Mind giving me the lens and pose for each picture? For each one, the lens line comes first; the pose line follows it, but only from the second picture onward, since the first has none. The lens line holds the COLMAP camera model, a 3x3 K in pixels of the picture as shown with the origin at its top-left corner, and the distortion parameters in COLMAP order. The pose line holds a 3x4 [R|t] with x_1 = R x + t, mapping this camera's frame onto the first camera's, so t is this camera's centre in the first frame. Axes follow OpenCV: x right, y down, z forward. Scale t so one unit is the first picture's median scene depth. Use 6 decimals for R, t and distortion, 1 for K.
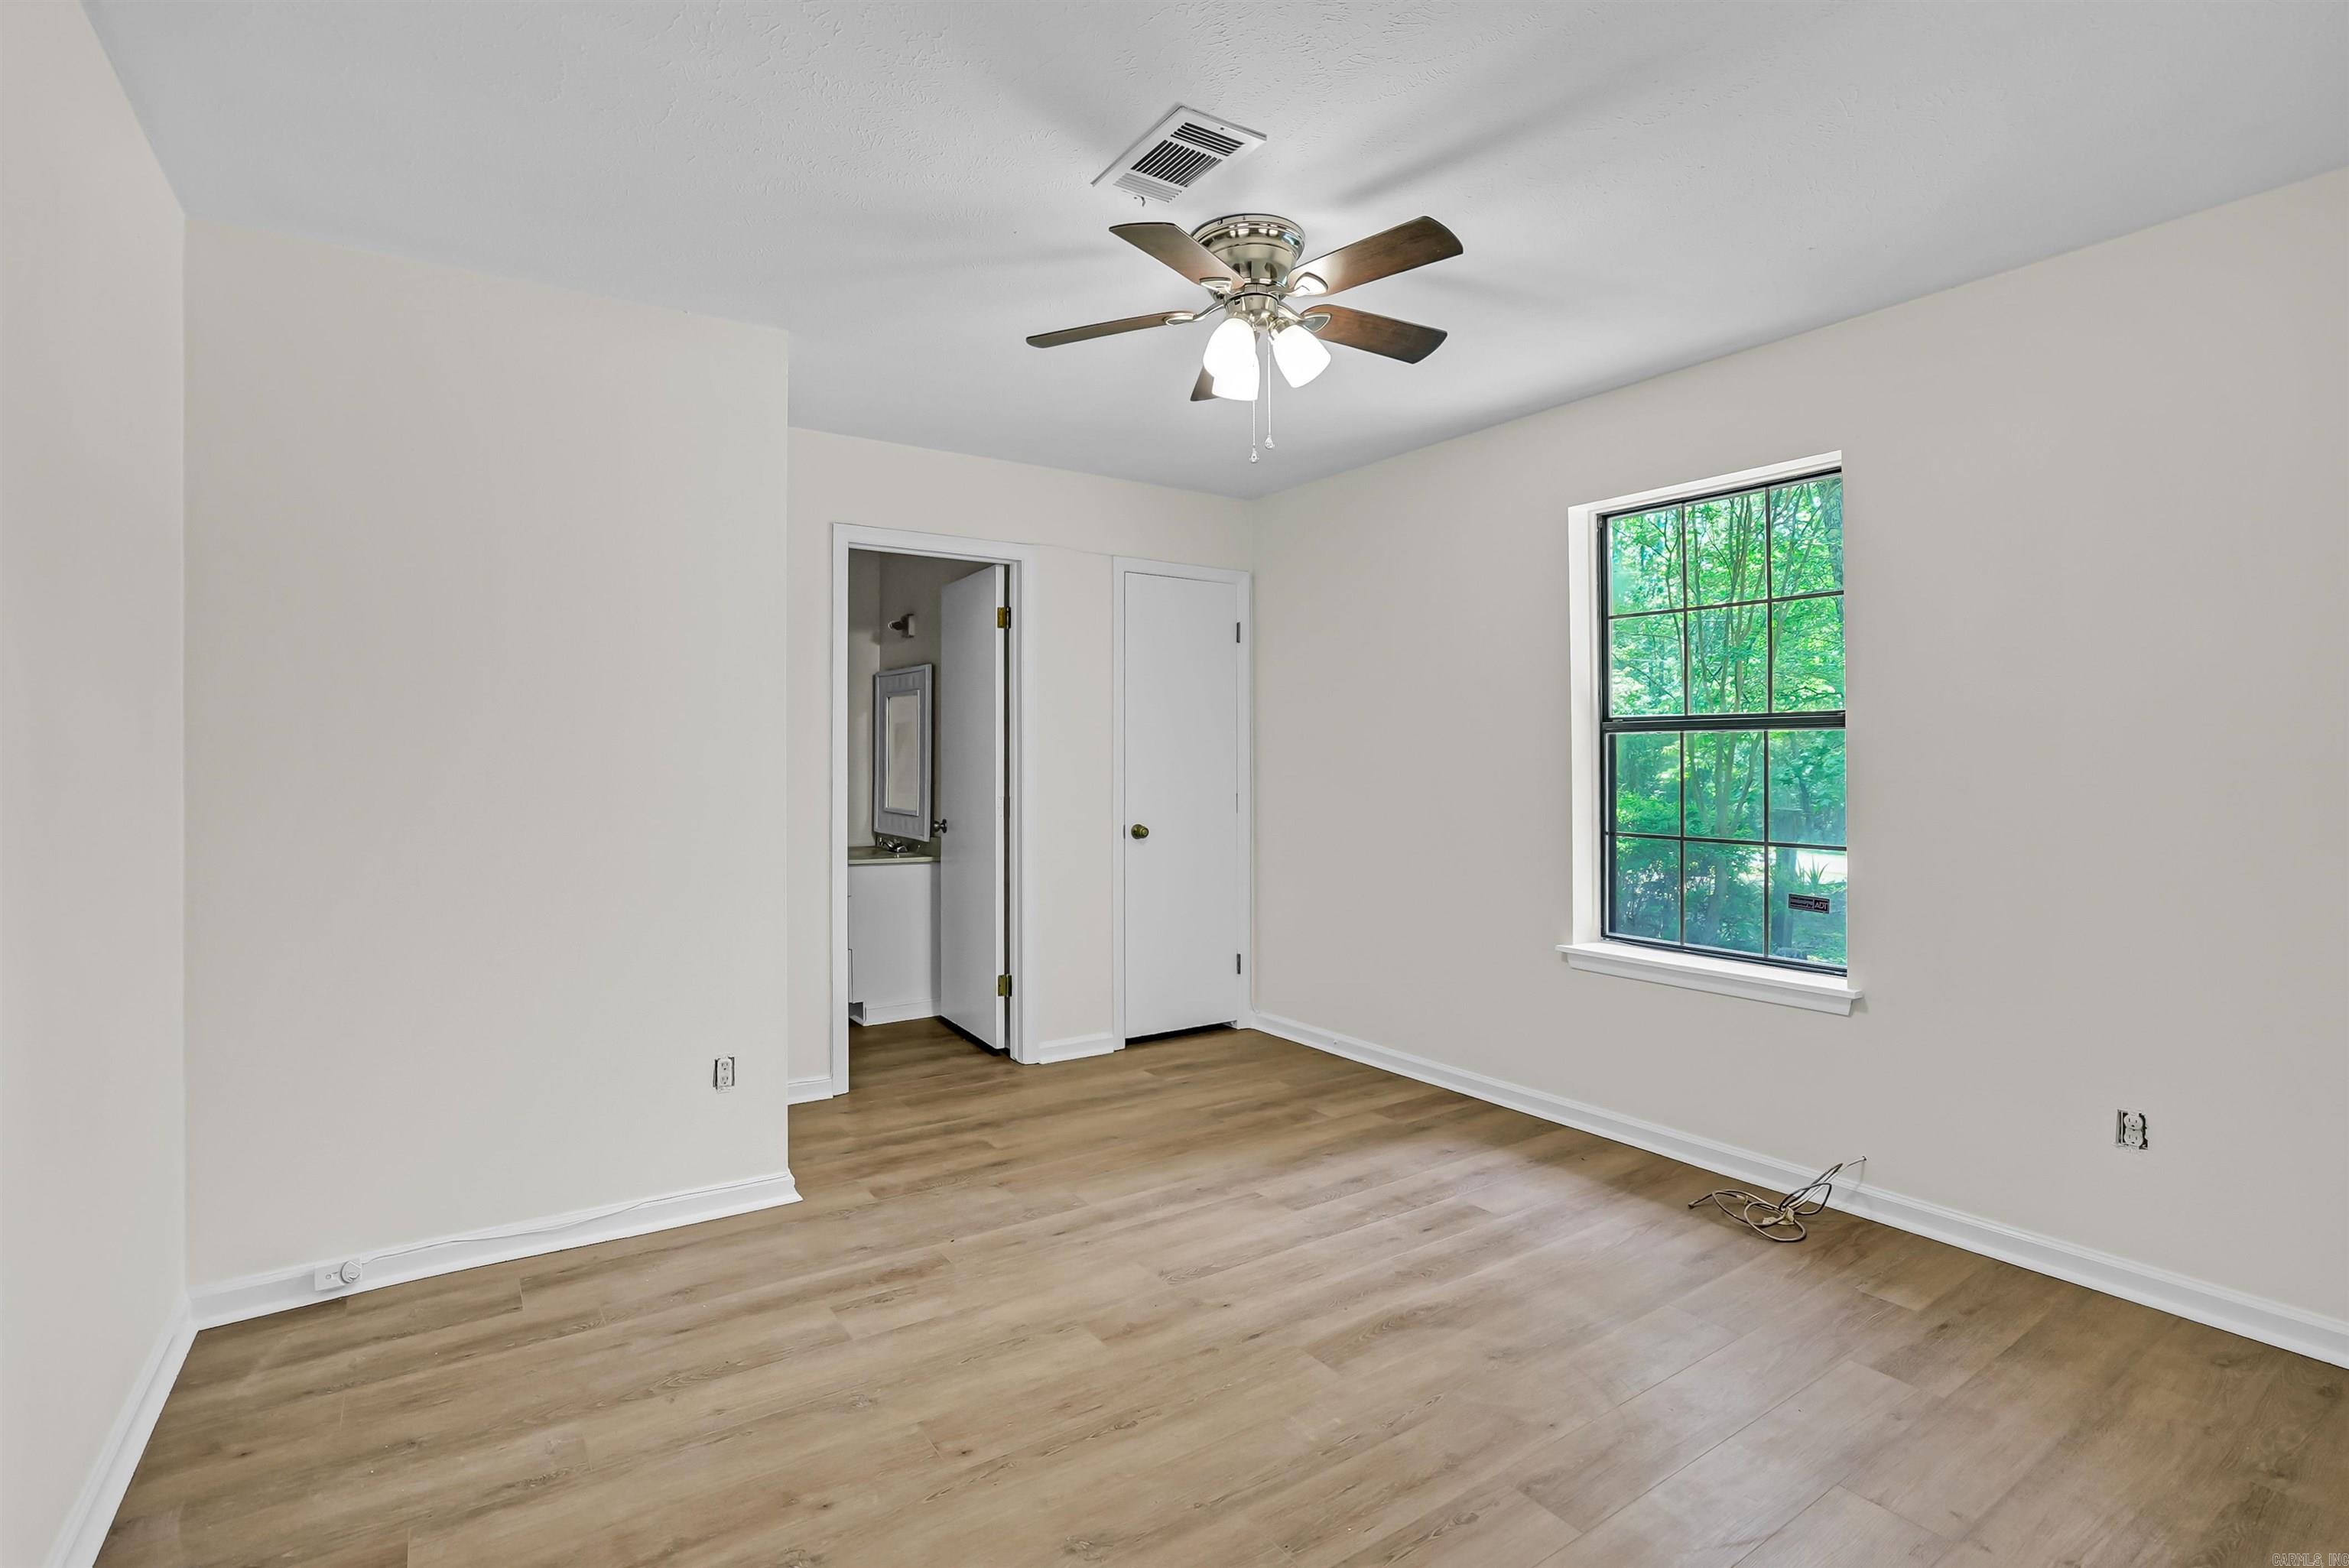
lens RADIAL K [[1084.3, 0, 1180.4], [0, 1084.3, 778.9], [0, 0, 1]] dist [-0.040204, 0.000326]
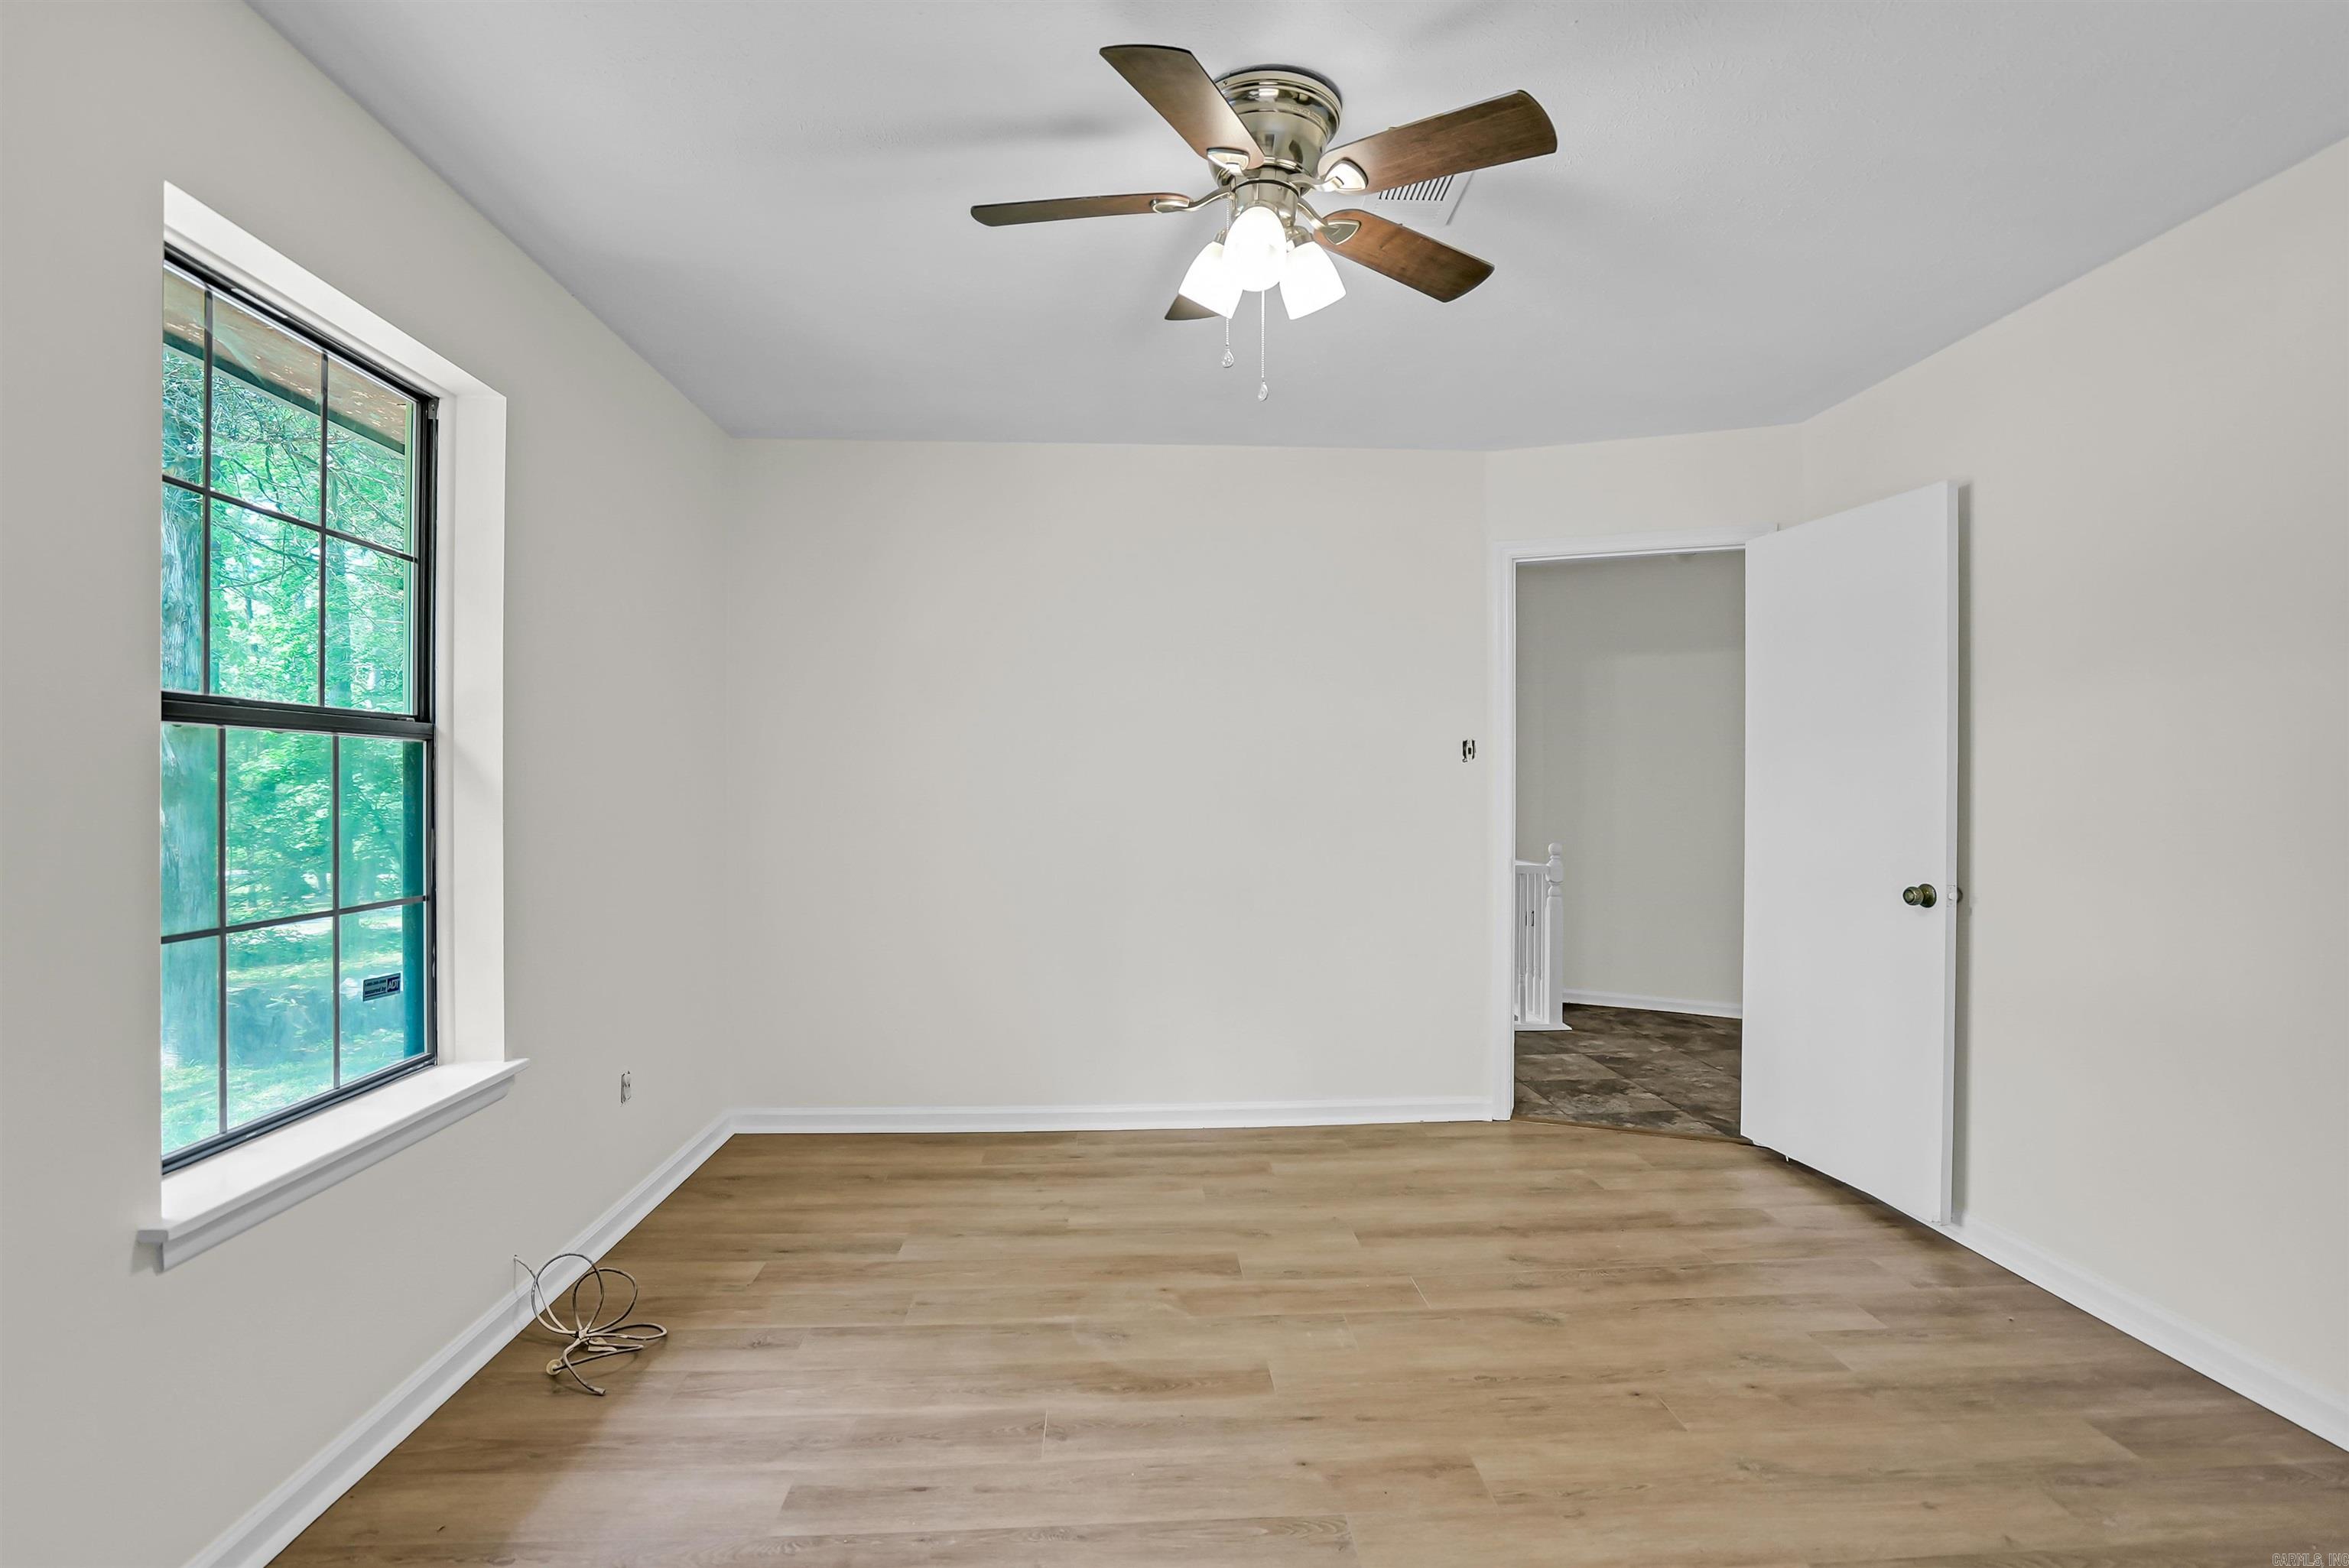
lens RADIAL K [[1139.4, 0, 1174.5], [0, 1139.4, 784.0], [0, 0, 1]] dist [-0.000359, 0.000331]
pose [[-0.857171, -0.004086, 0.515016, -0.333282], [0.002665, 0.999920, 0.012368, -0.032057], [-0.515025, 0.011974, -0.857092, 1.889239]]
